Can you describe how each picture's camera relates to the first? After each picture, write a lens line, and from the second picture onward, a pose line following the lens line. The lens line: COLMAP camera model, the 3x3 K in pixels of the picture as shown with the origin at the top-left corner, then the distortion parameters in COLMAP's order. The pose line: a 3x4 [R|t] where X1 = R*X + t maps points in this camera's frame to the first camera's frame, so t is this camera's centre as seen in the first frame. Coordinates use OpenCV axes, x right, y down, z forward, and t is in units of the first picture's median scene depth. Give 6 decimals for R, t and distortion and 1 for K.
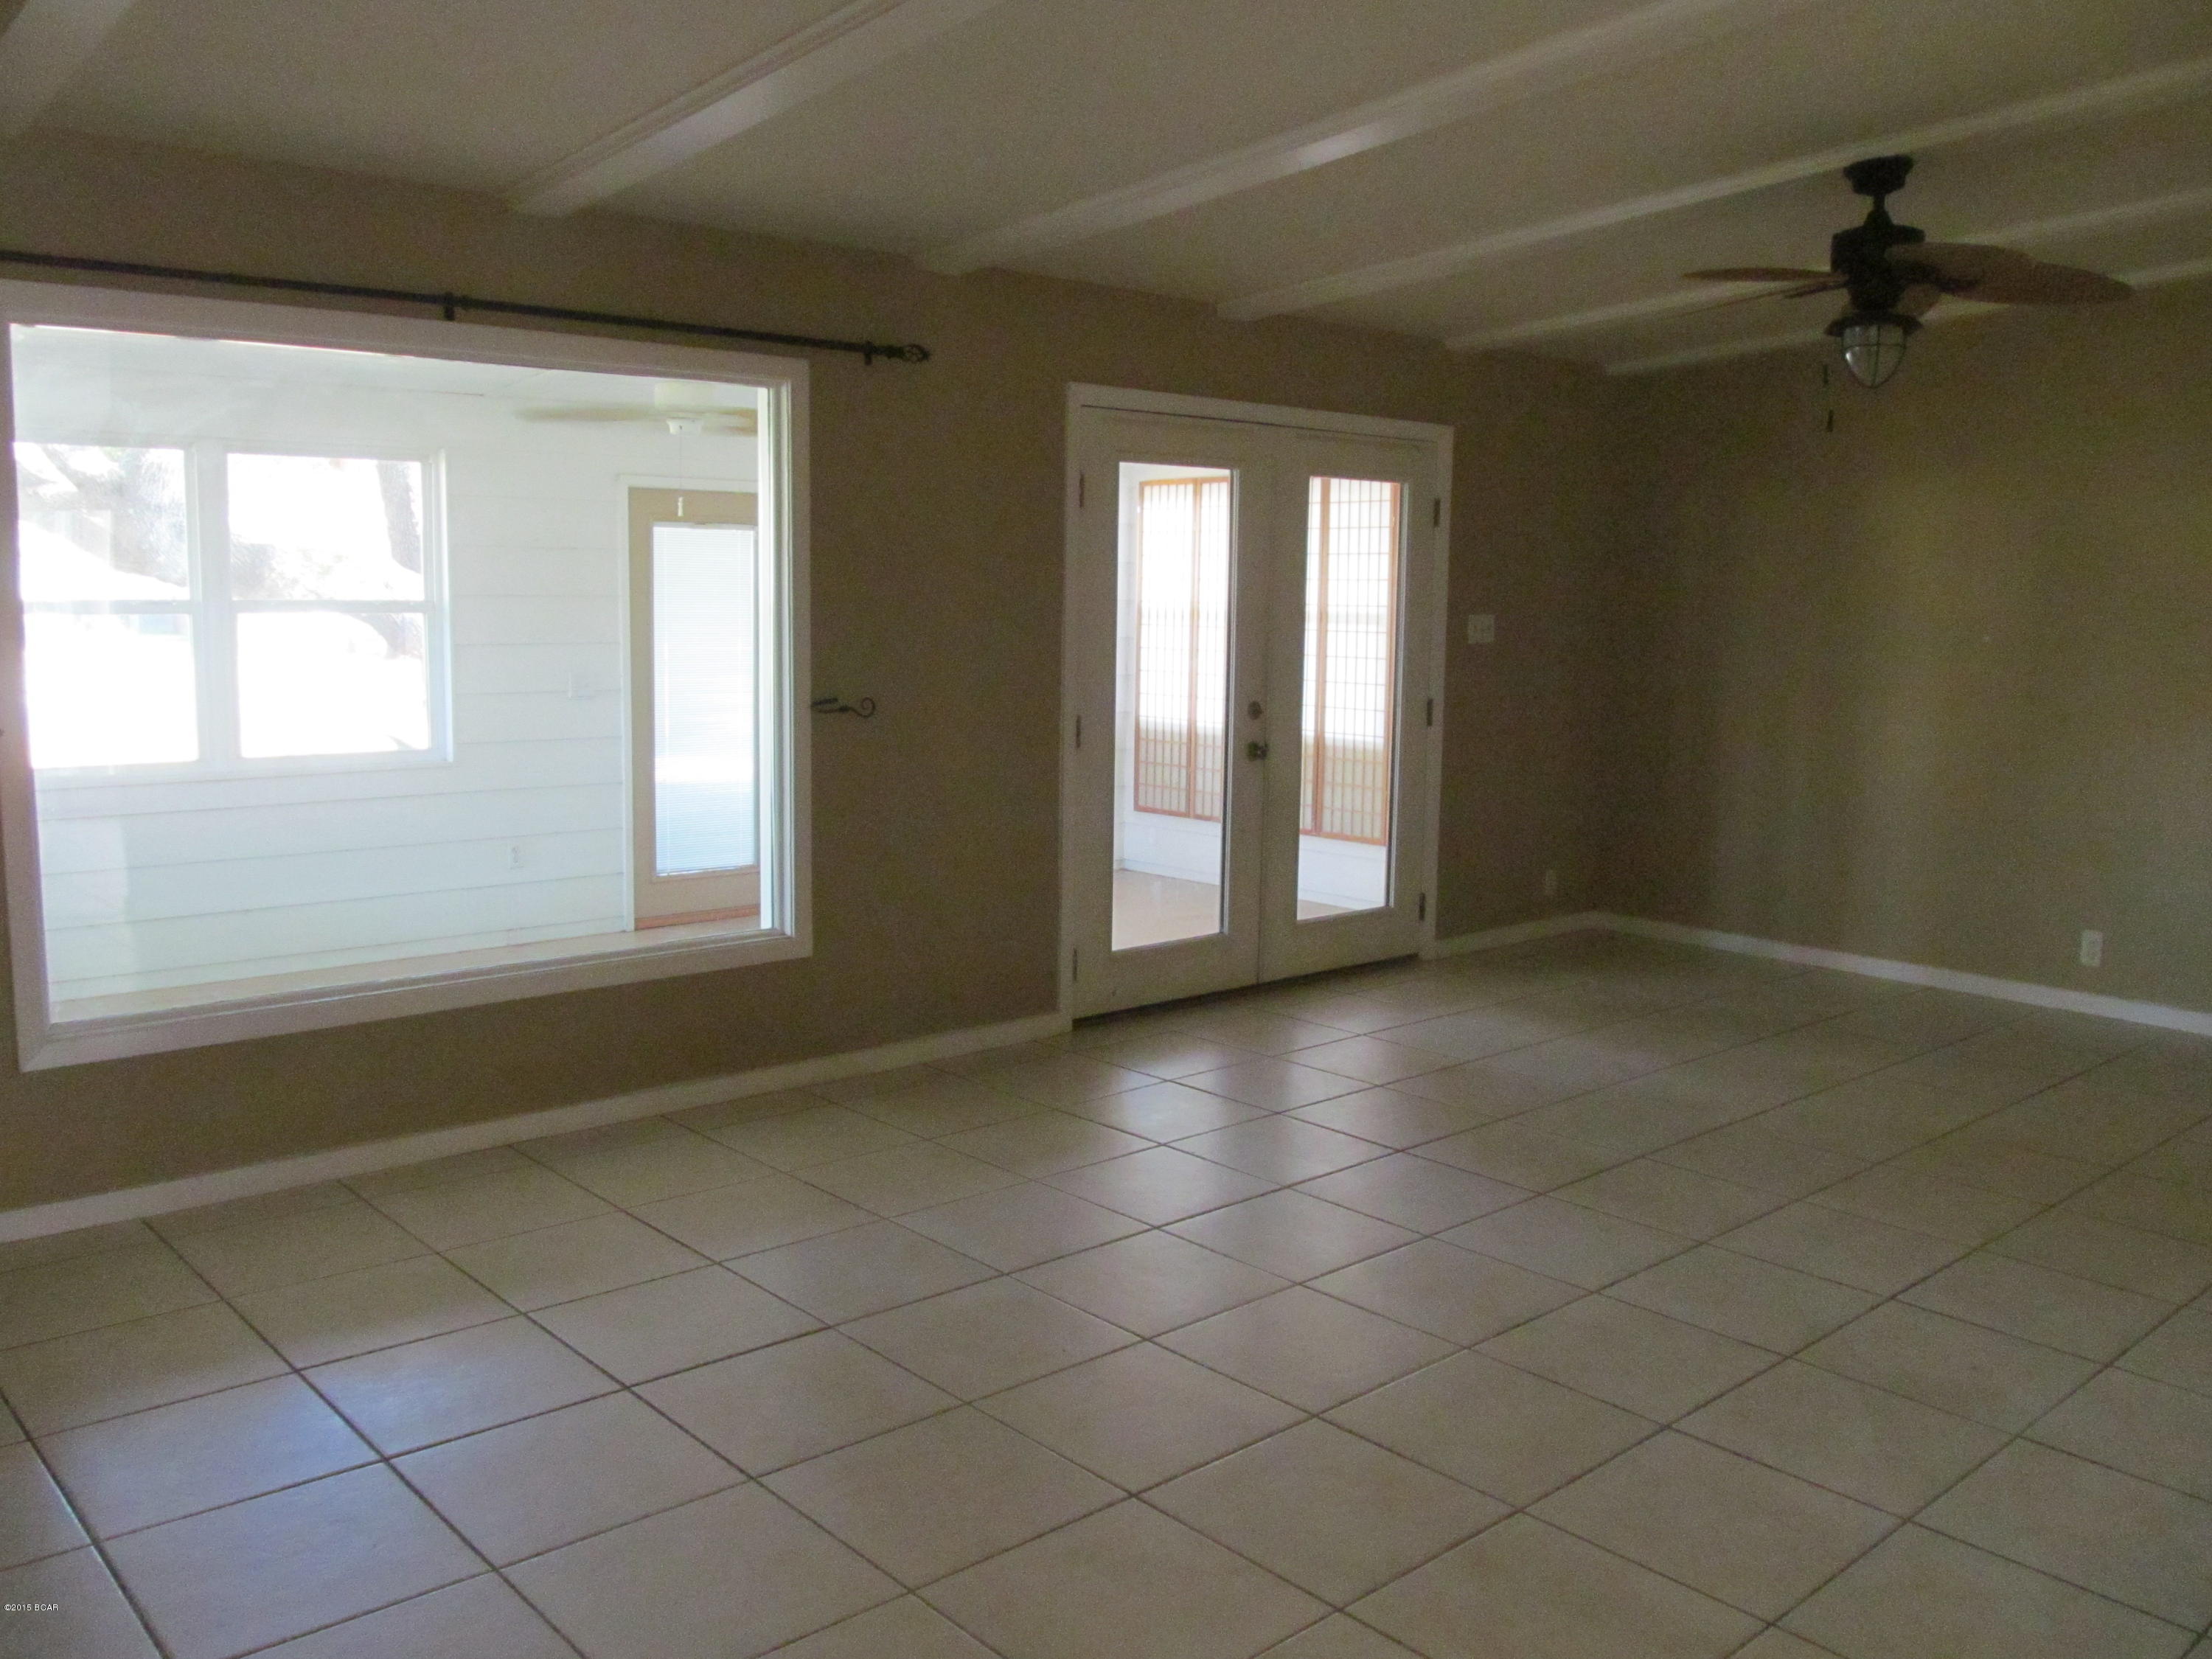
lens RADIAL K [[1813.1, 0, 1117.4], [0, 1813.1, 822.1], [0, 0, 1]] dist [-0.070315, 0.011376]
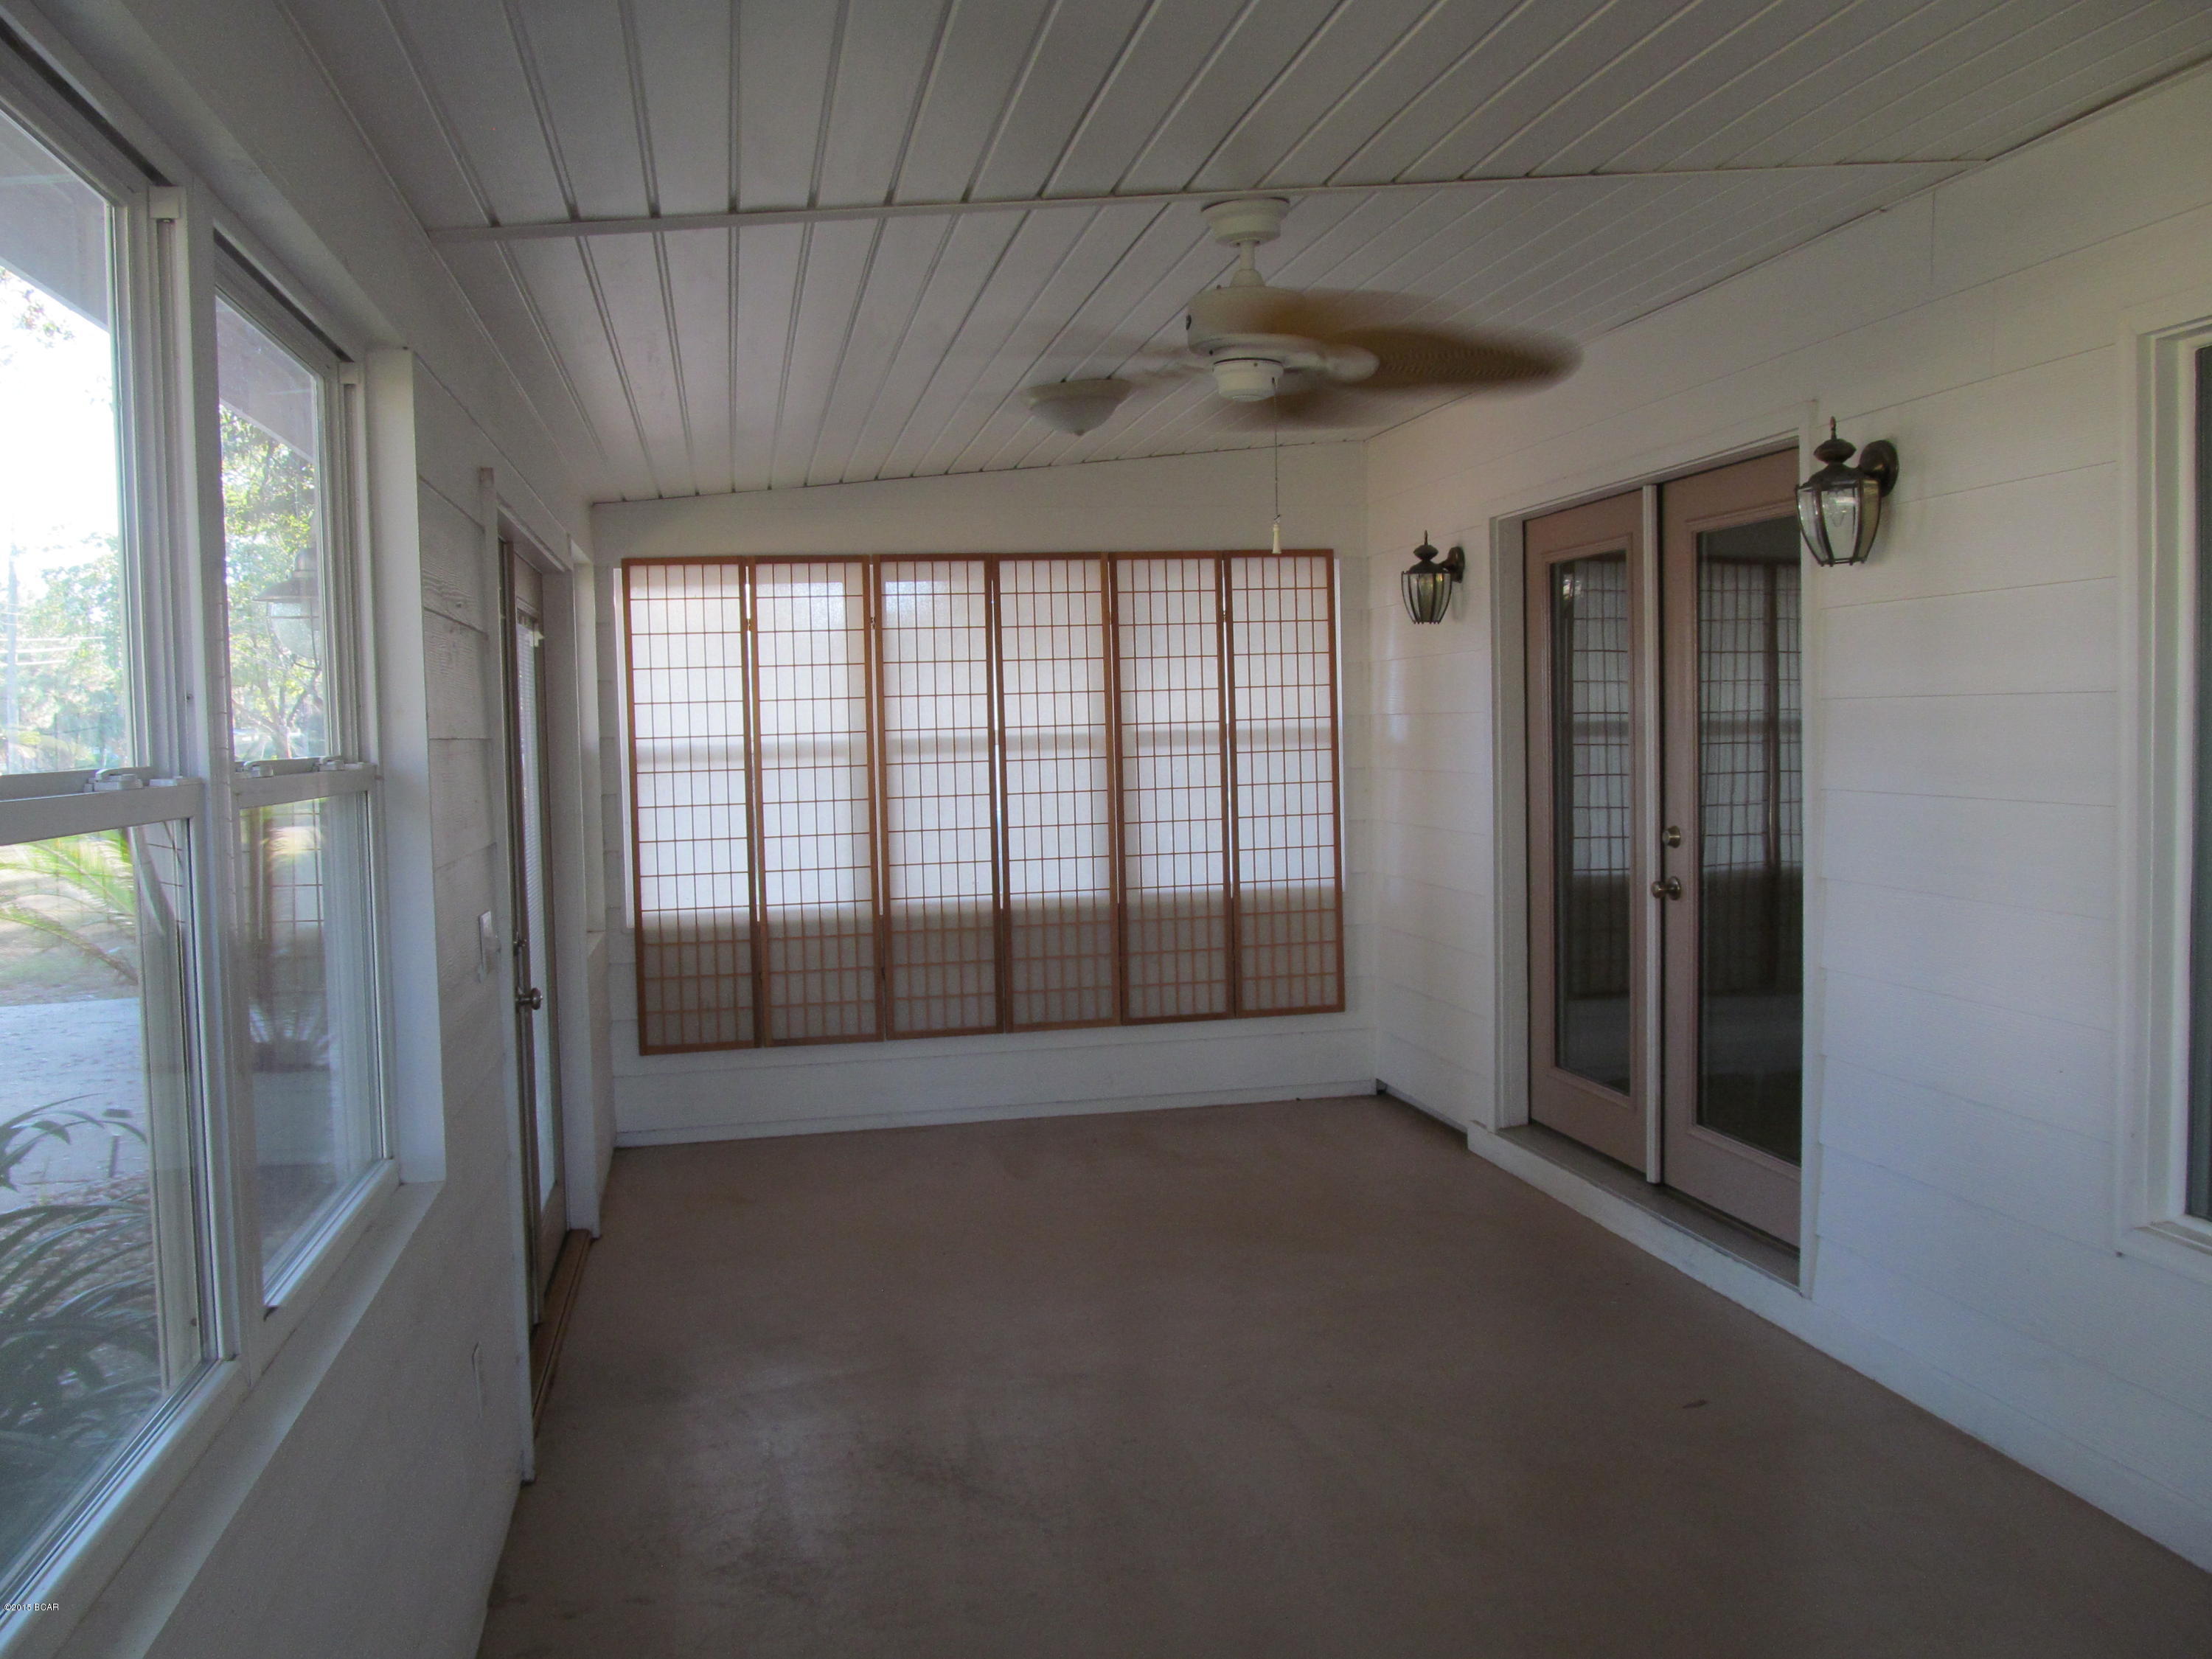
lens RADIAL K [[1813.1, 0, 1117.4], [0, 1813.1, 822.1], [0, 0, 1]] dist [-0.070315, 0.011376]
pose [[0.503186, -0.079361, 0.860526, -0.591535], [0.142051, 0.989825, 0.008223, -0.090695], [-0.852423, 0.118101, 0.509339, 0.653645]]
